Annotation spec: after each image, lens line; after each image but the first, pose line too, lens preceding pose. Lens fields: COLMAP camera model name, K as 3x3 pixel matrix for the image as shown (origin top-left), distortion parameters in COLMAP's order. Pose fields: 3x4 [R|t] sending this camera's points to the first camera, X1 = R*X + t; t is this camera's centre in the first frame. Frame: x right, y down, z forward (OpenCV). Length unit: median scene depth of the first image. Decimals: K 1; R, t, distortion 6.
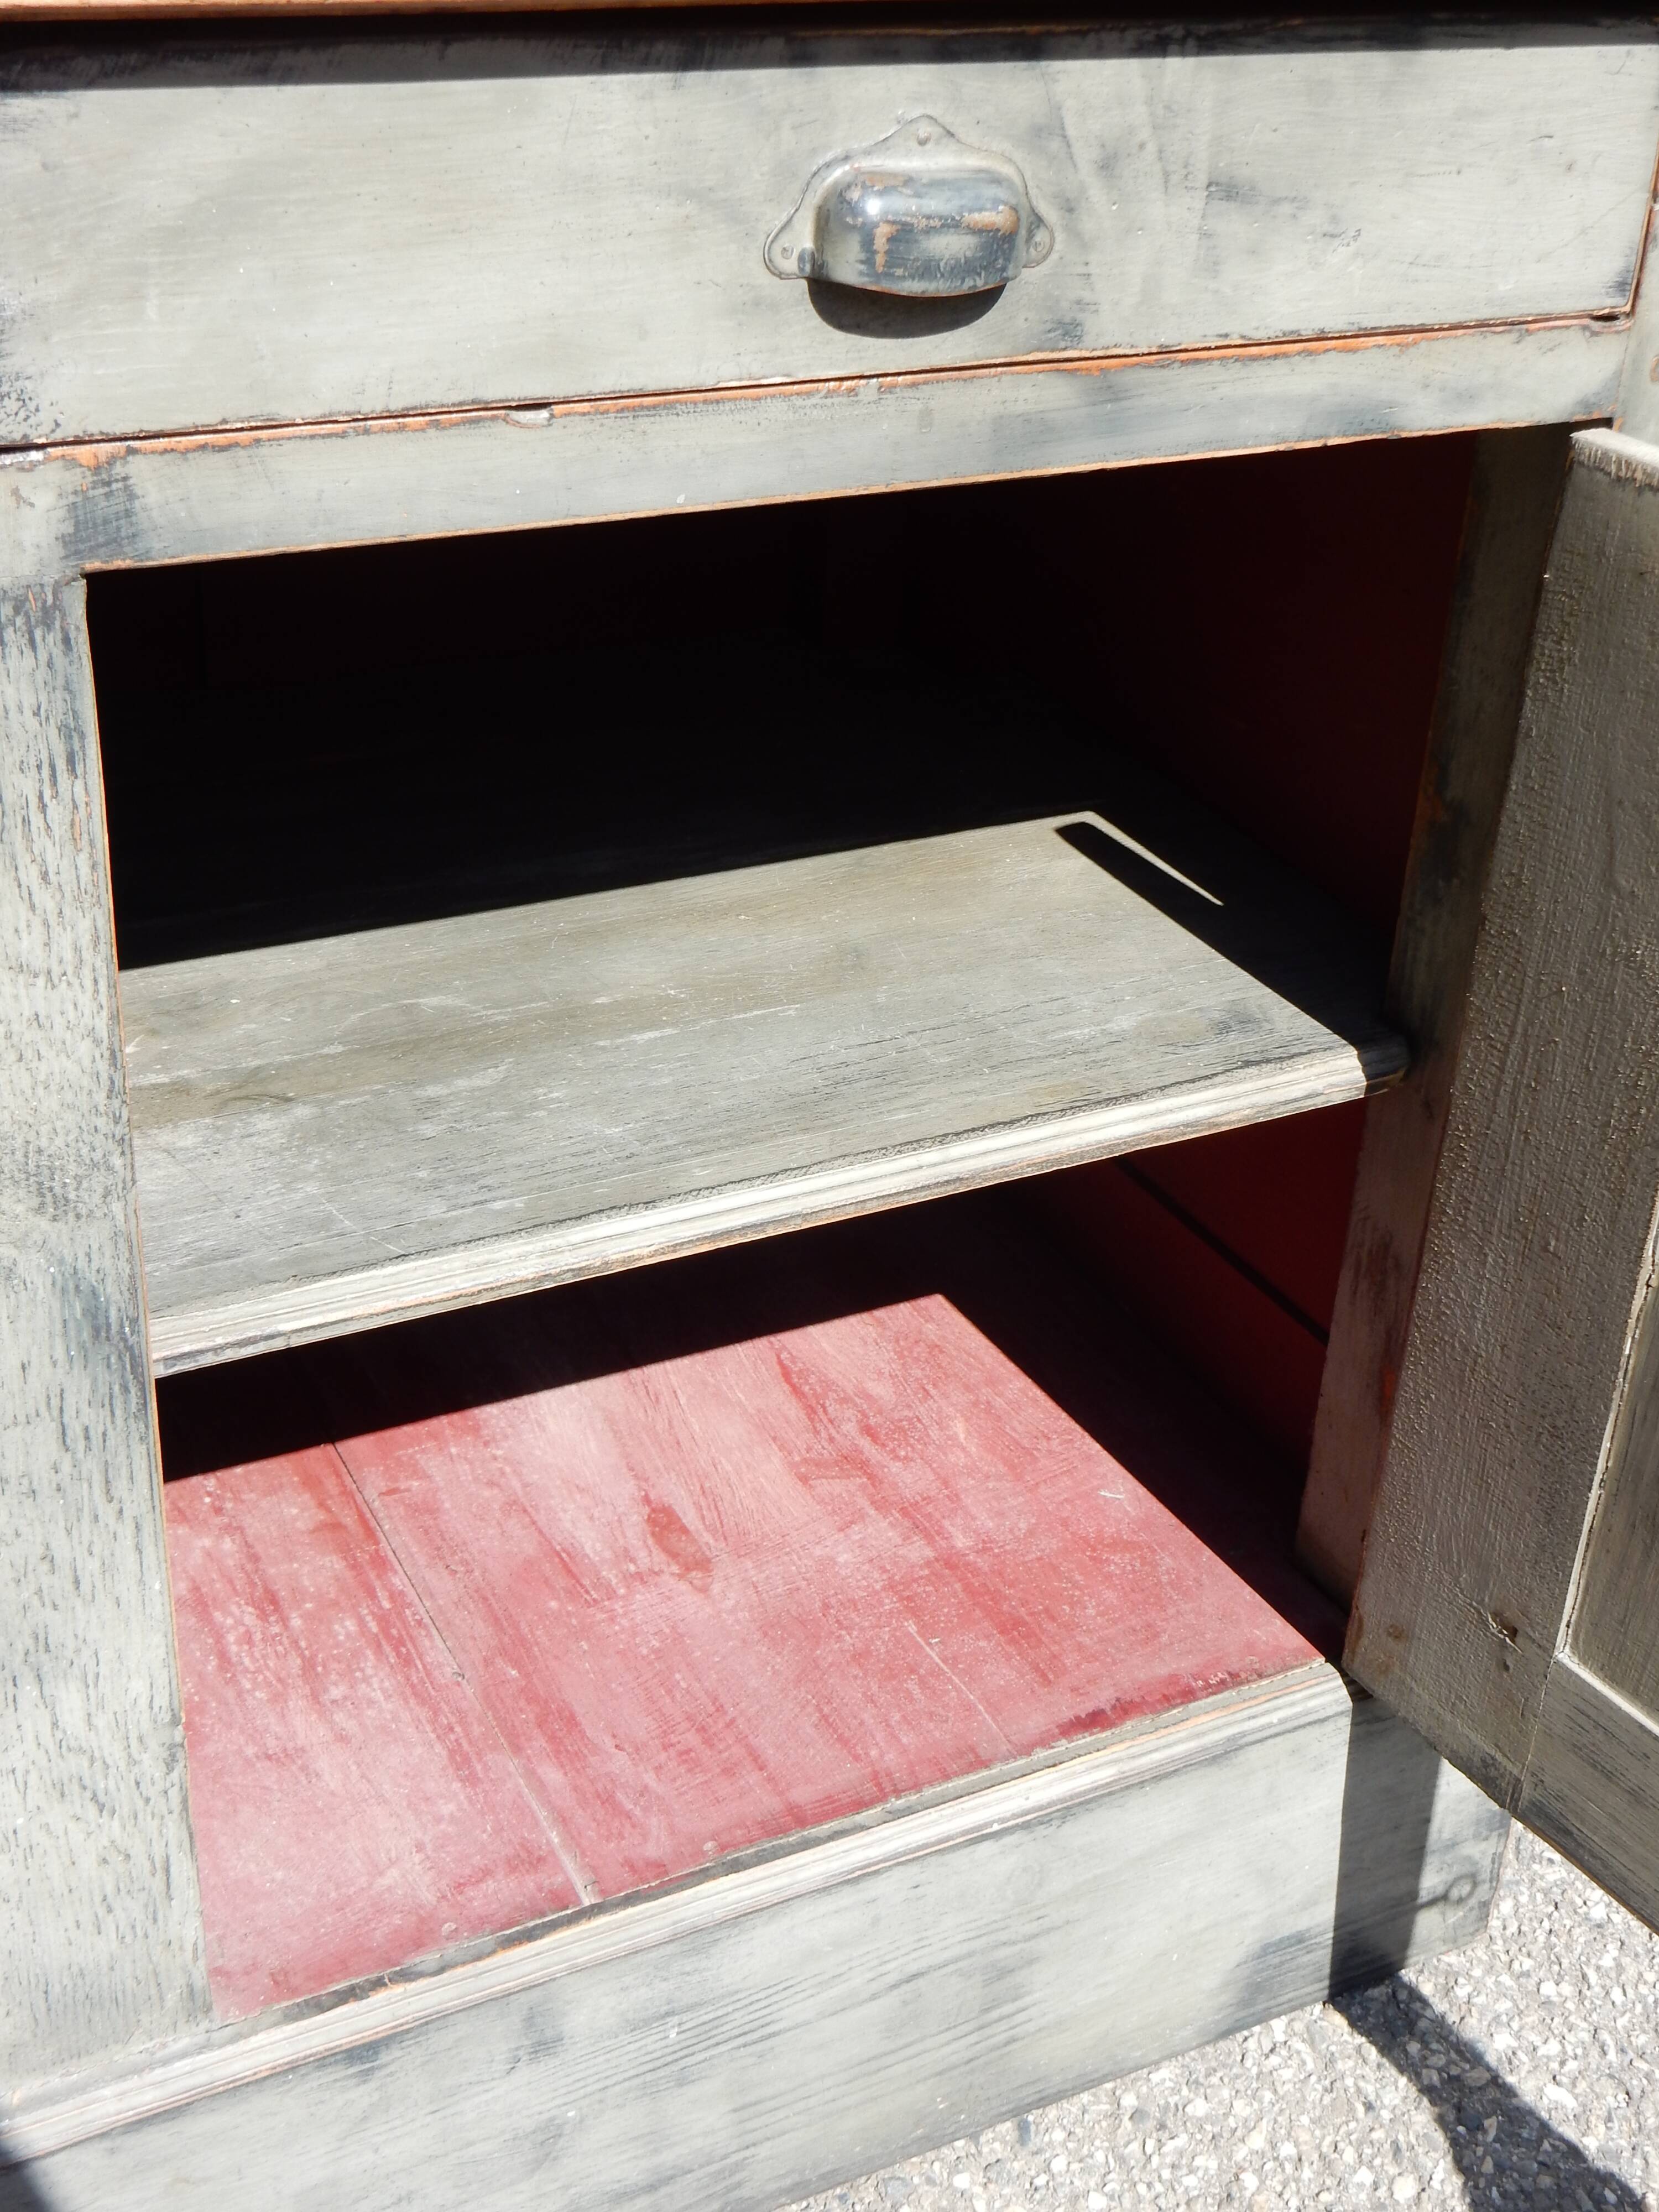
lens RADIAL K [[2706.0, 0, 877.8], [0, 2706.0, 1105.2], [0, 0, 1]] dist [-0.018076, -0.042381]
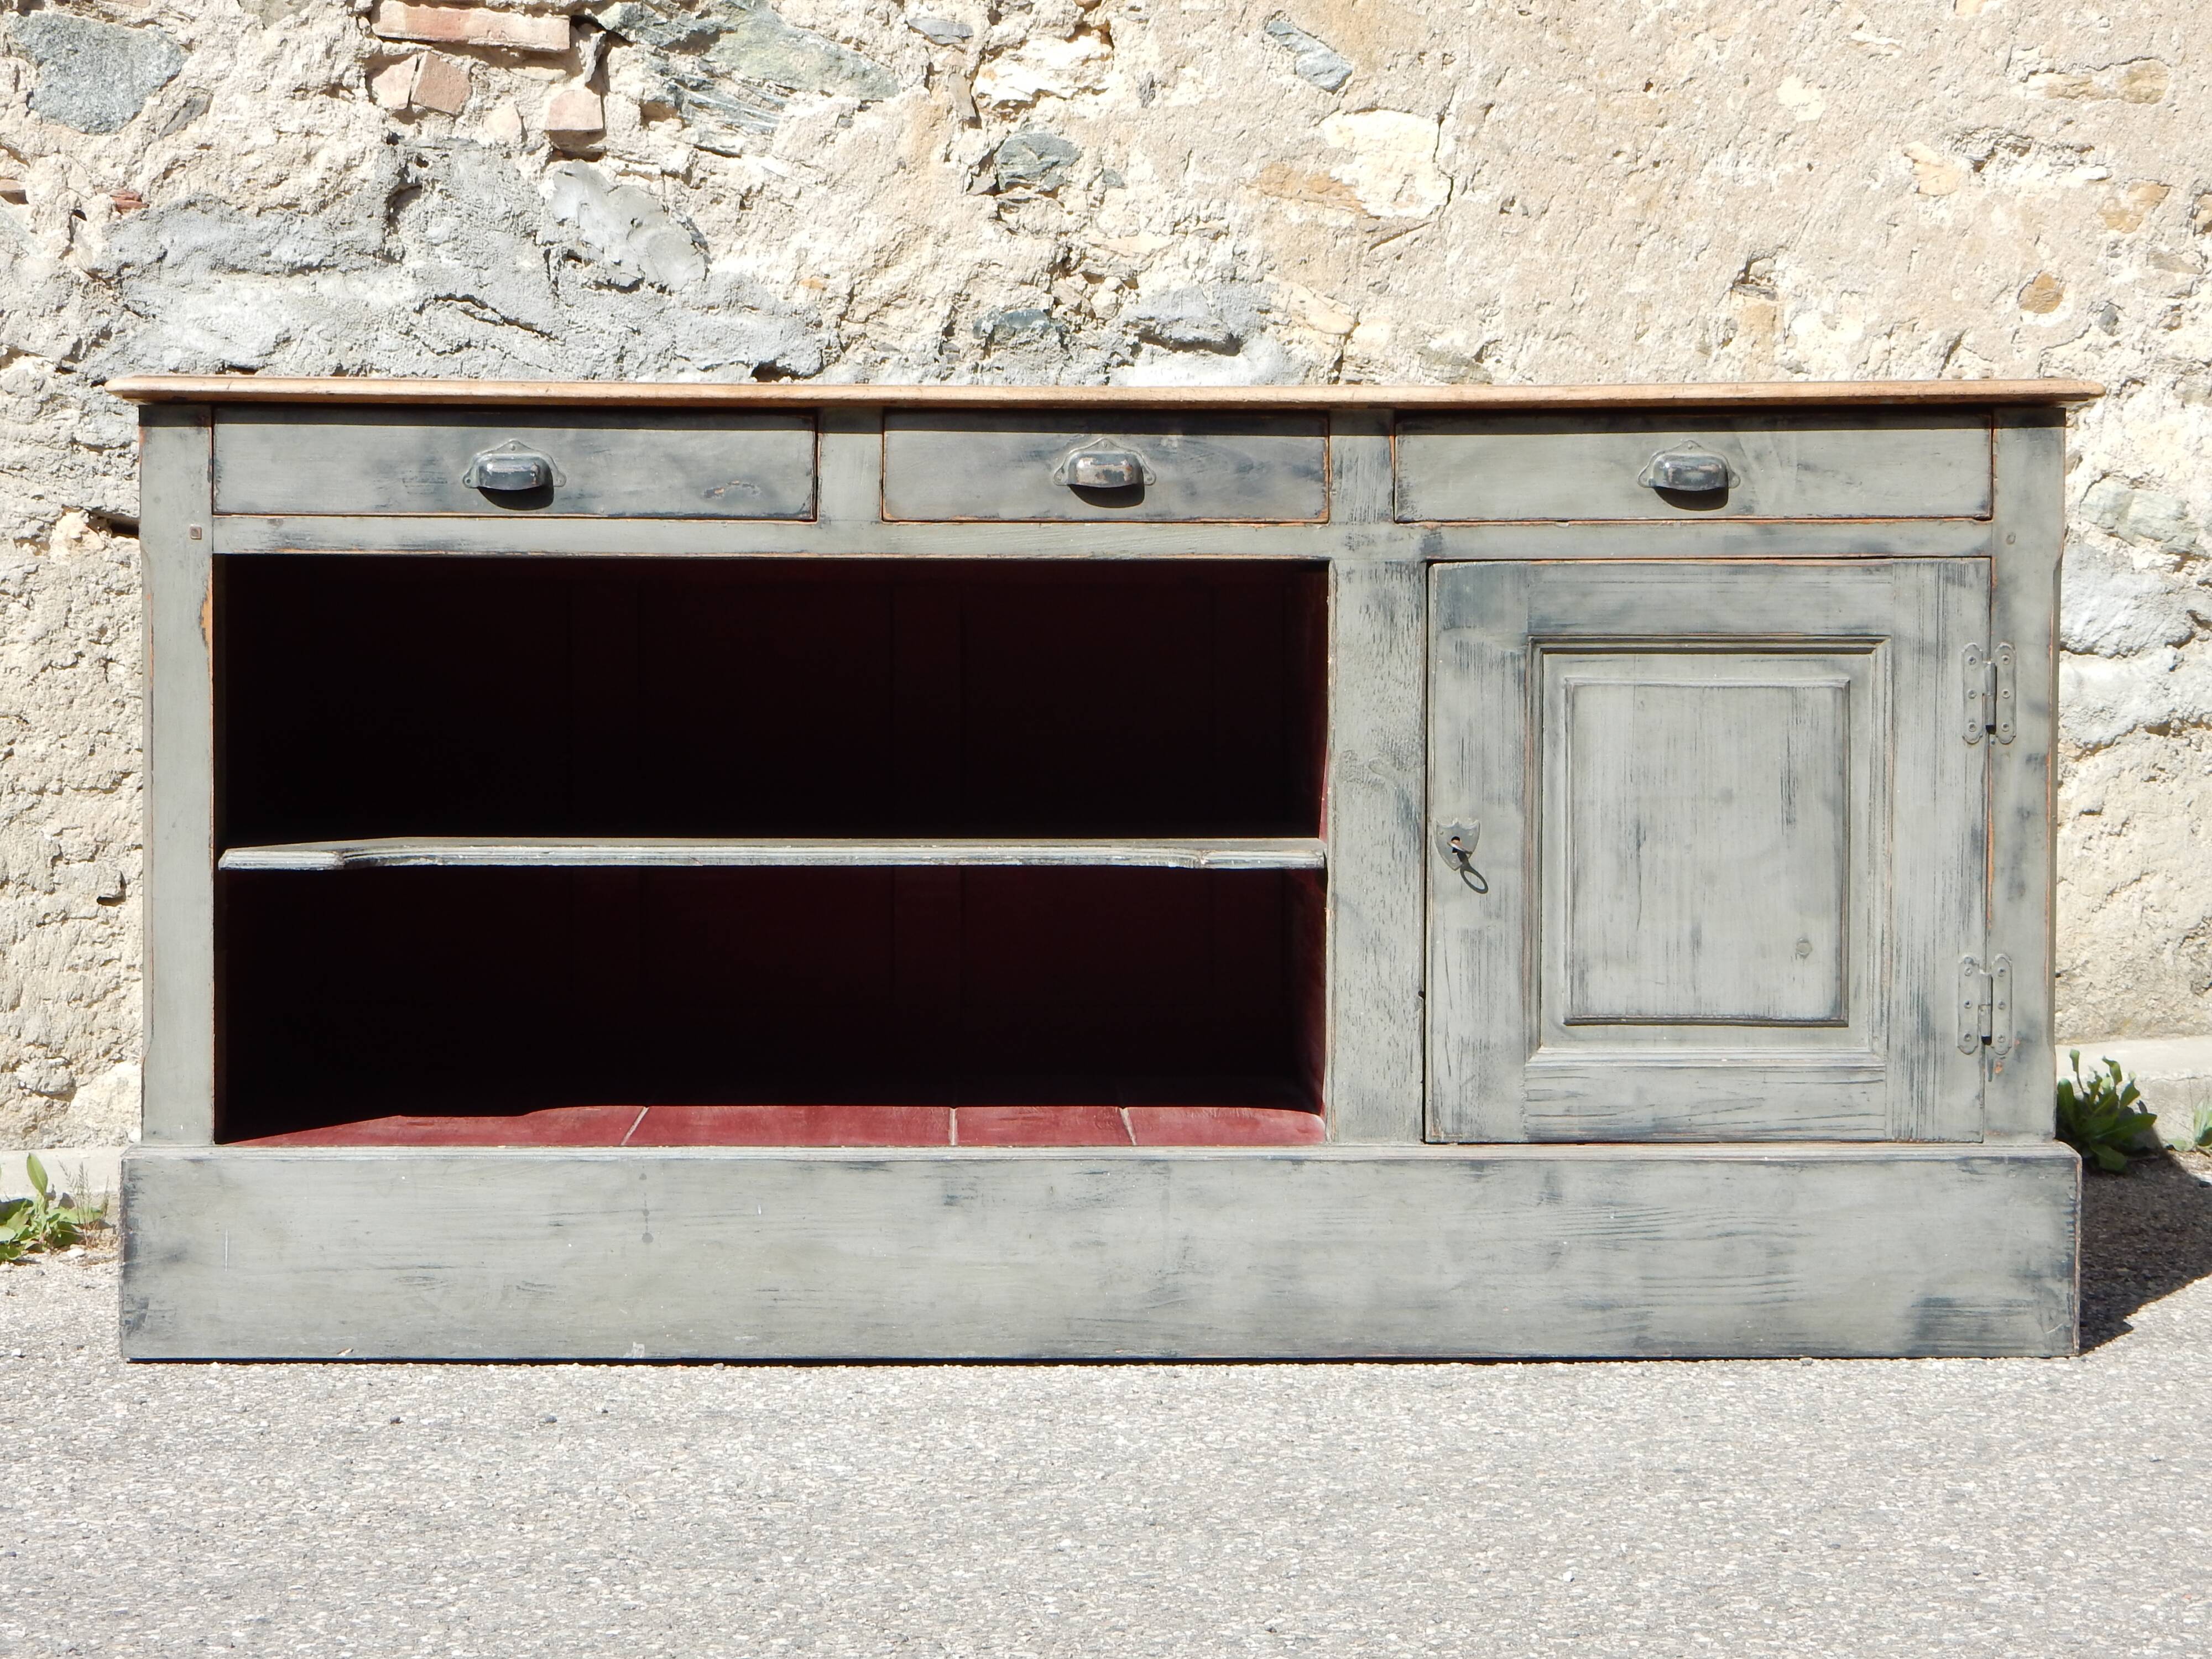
lens RADIAL K [[4415.3, 0, 1111.6], [0, 4415.3, 879.7], [0, 0, 1]] dist [0.028644, 0.150159]
pose [[0.900060, -0.031274, -0.434643, 1.521935], [-0.166730, 0.896812, -0.409792, 2.171696], [0.402609, 0.441306, 0.801970, -2.996824]]
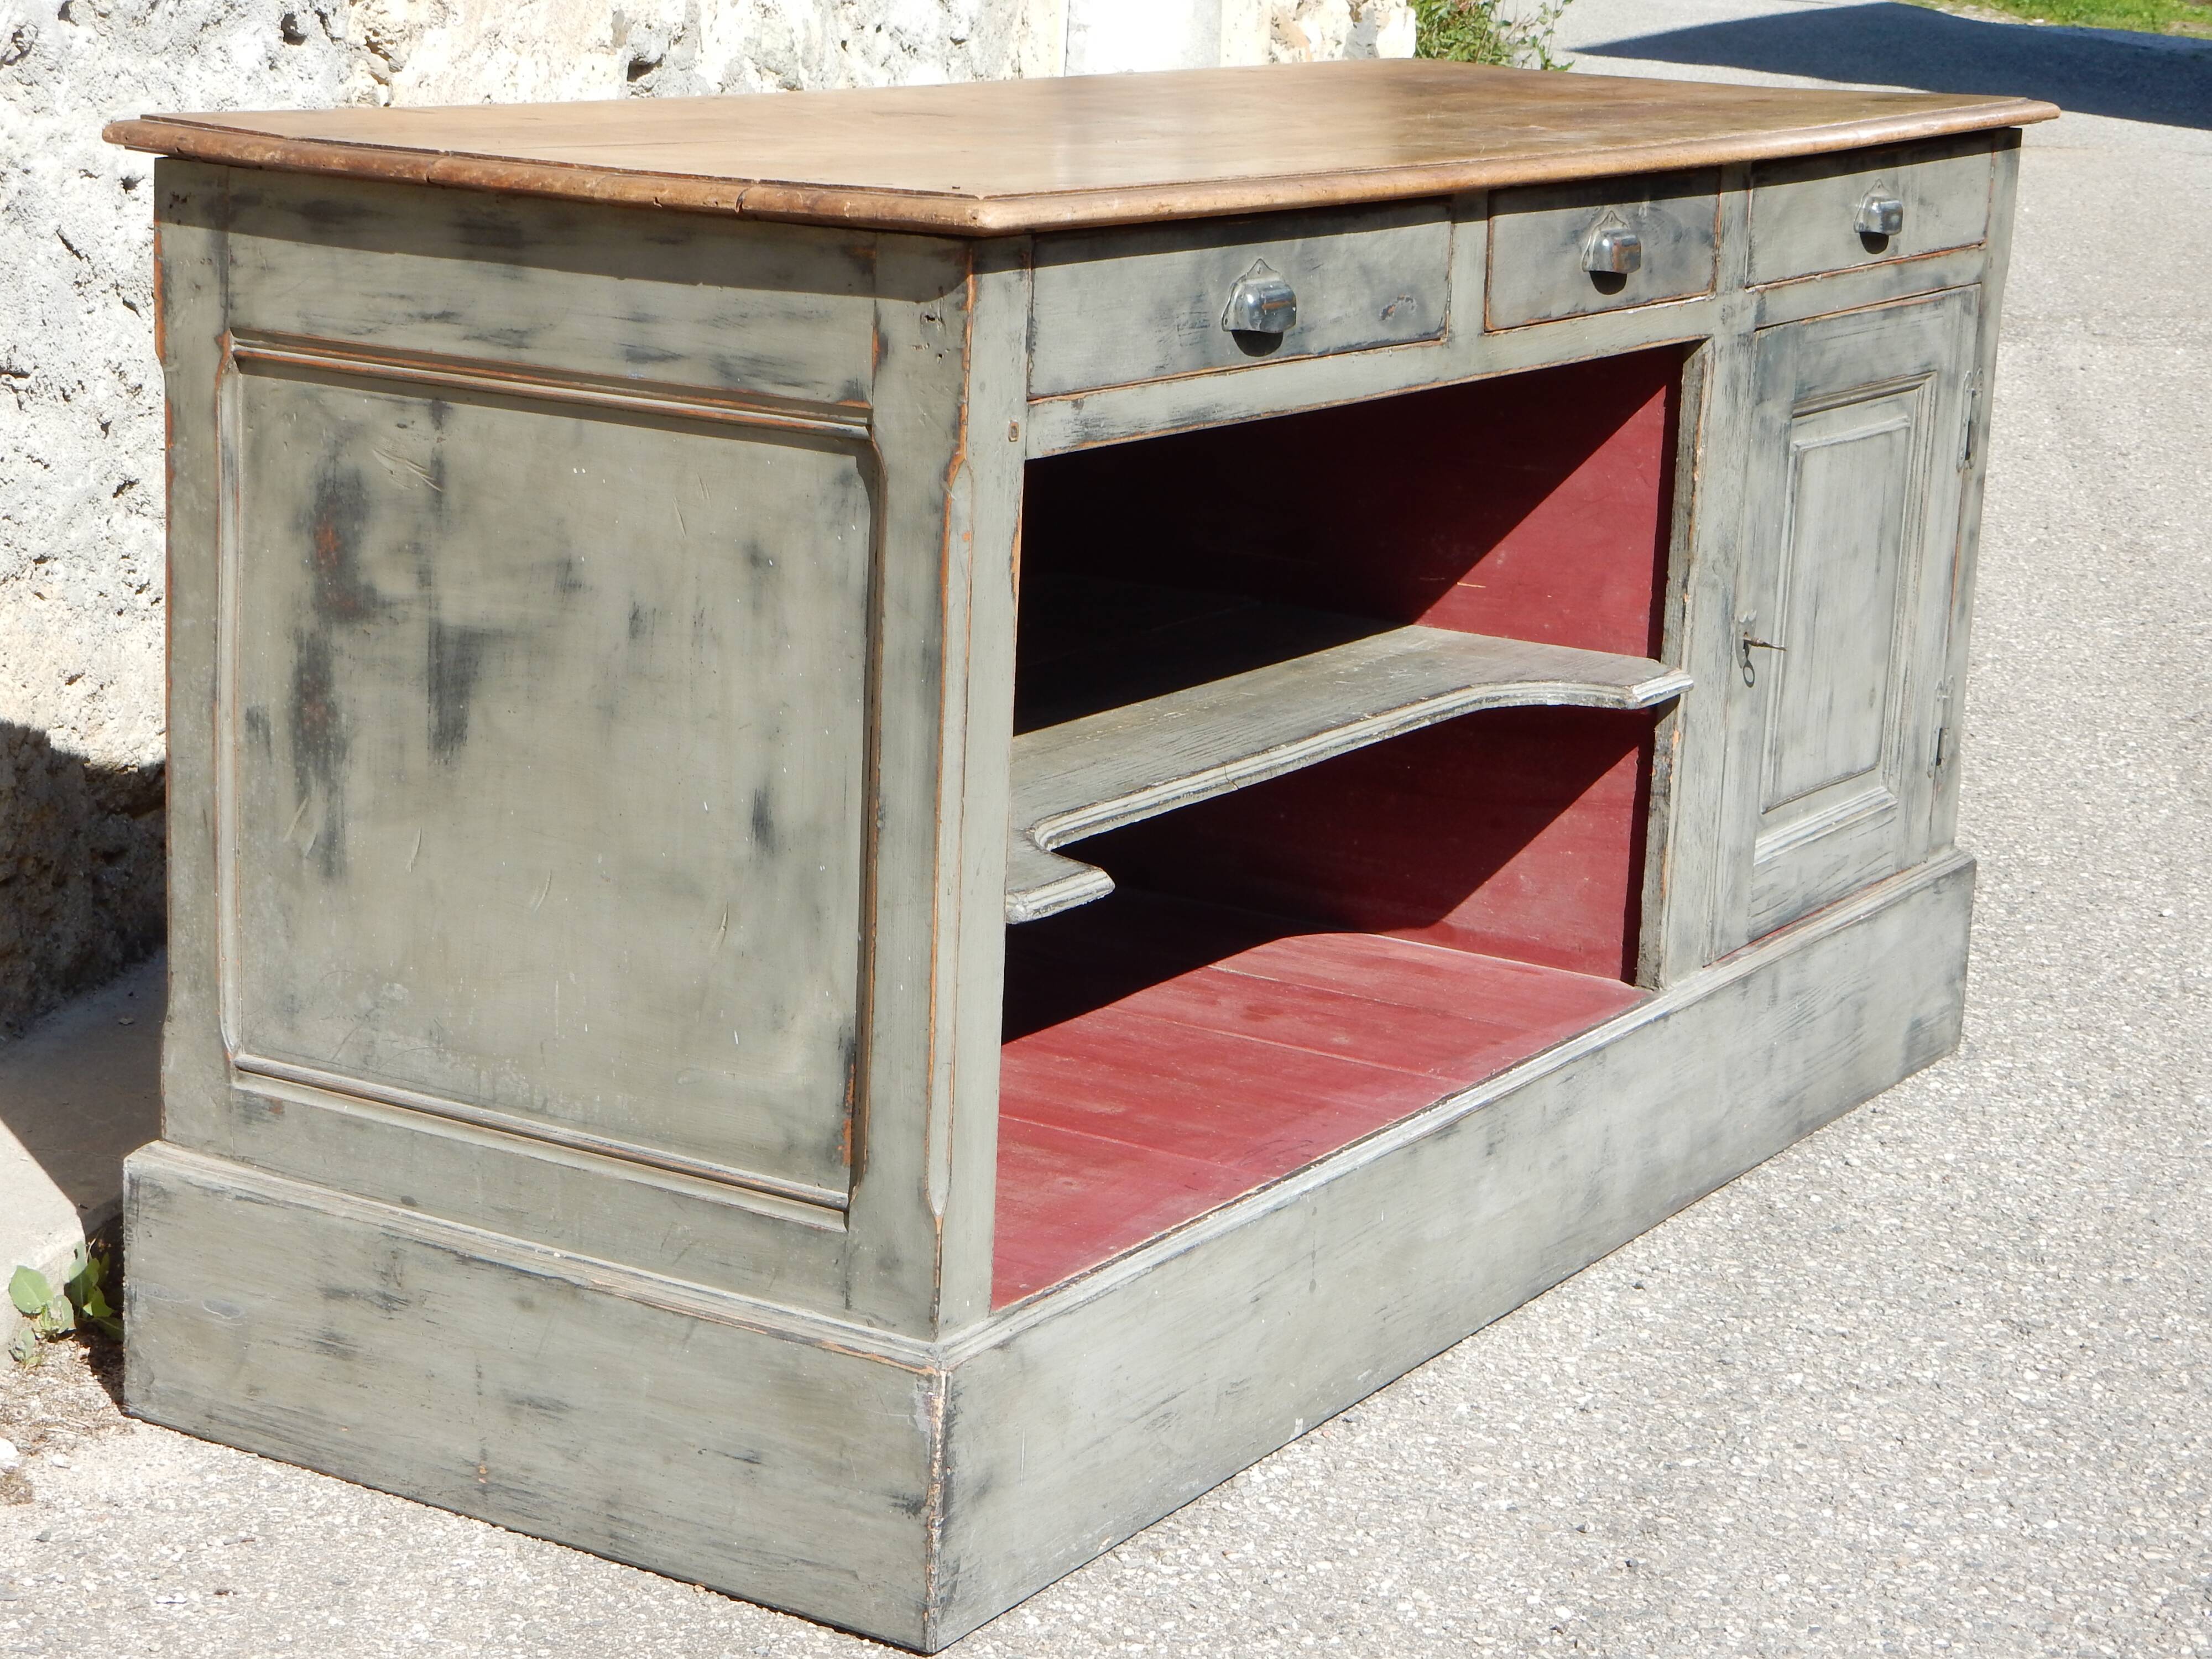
lens RADIAL K [[4345.4, 0, 1106.0], [0, 4345.4, 829.5], [0, 0, 1]] dist [0.067470, -0.396515]
pose [[0.854129, -0.135755, 0.502031, -2.953705], [0.256056, 0.949991, -0.178752, 0.882926], [-0.452659, 0.281225, 0.846175, -2.291789]]
